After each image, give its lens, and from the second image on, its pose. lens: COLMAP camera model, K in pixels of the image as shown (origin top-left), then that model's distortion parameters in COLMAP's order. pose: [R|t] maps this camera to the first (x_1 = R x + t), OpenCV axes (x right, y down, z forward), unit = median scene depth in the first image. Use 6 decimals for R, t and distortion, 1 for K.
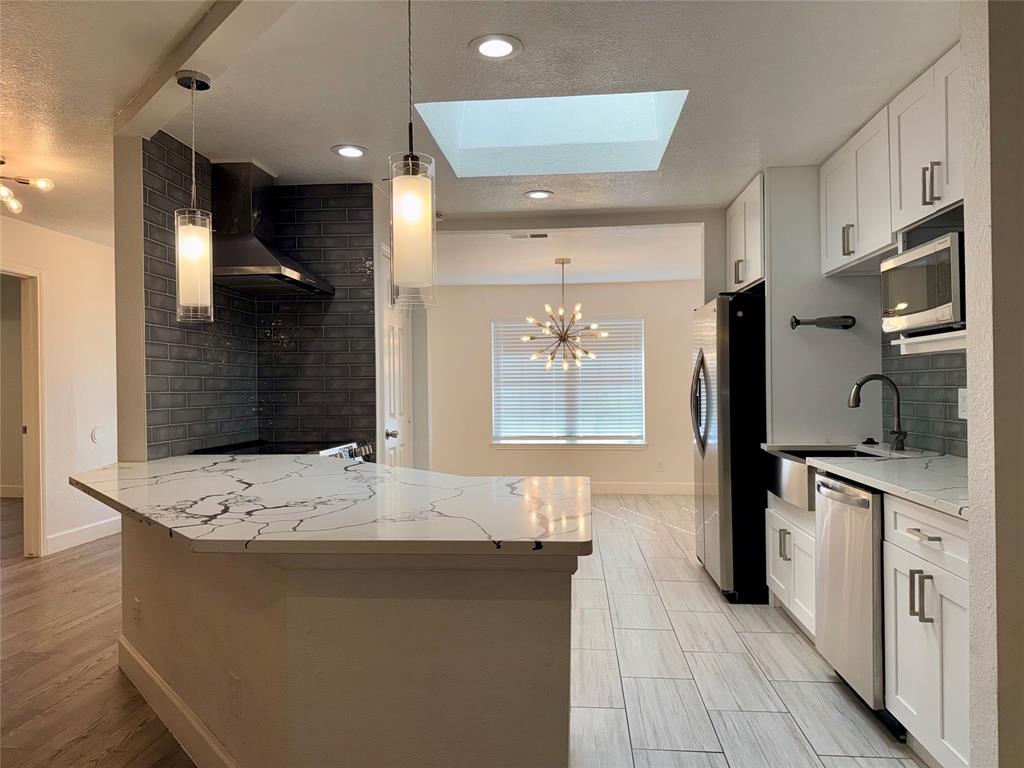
lens RADIAL K [[724.2, 0, 511.9], [0, 724.2, 385.0], [0, 0, 1]] dist [0.006471, -0.004612]
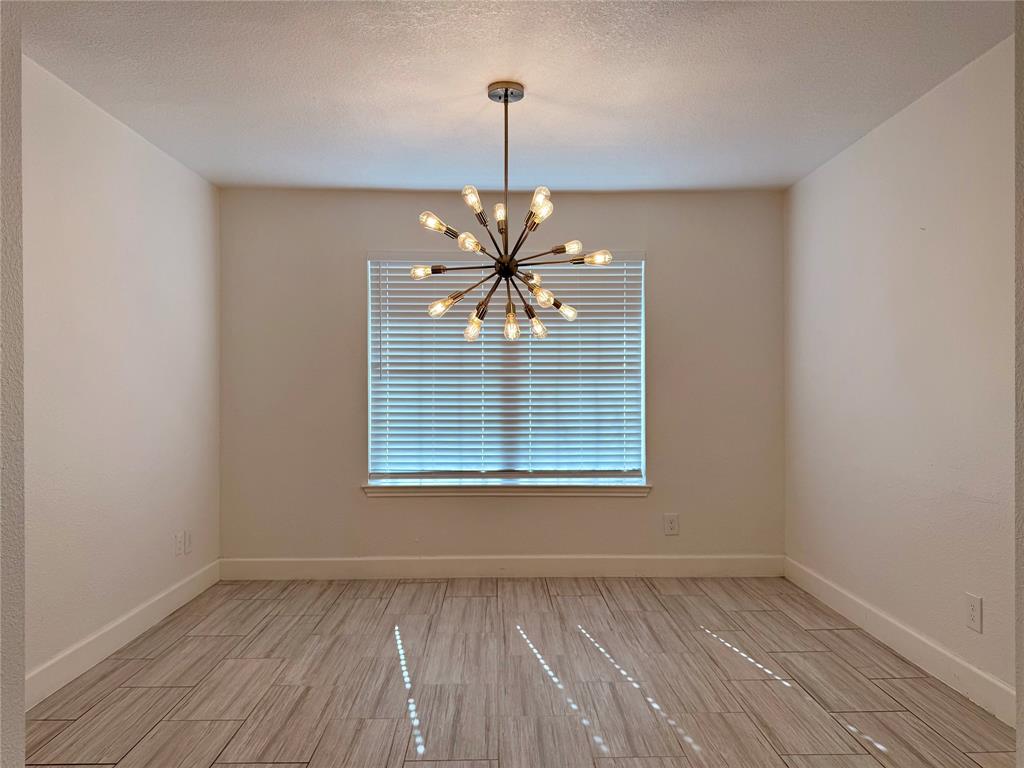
lens RADIAL K [[724.2, 0, 512.8], [0, 724.2, 385.9], [0, 0, 1]] dist [0.006471, -0.004612]
pose [[0.994433, 0.007375, 0.105113, 0.024670], [-0.007708, 0.999966, 0.002764, 0.004595], [-0.105090, -0.003559, 0.994456, 0.475107]]
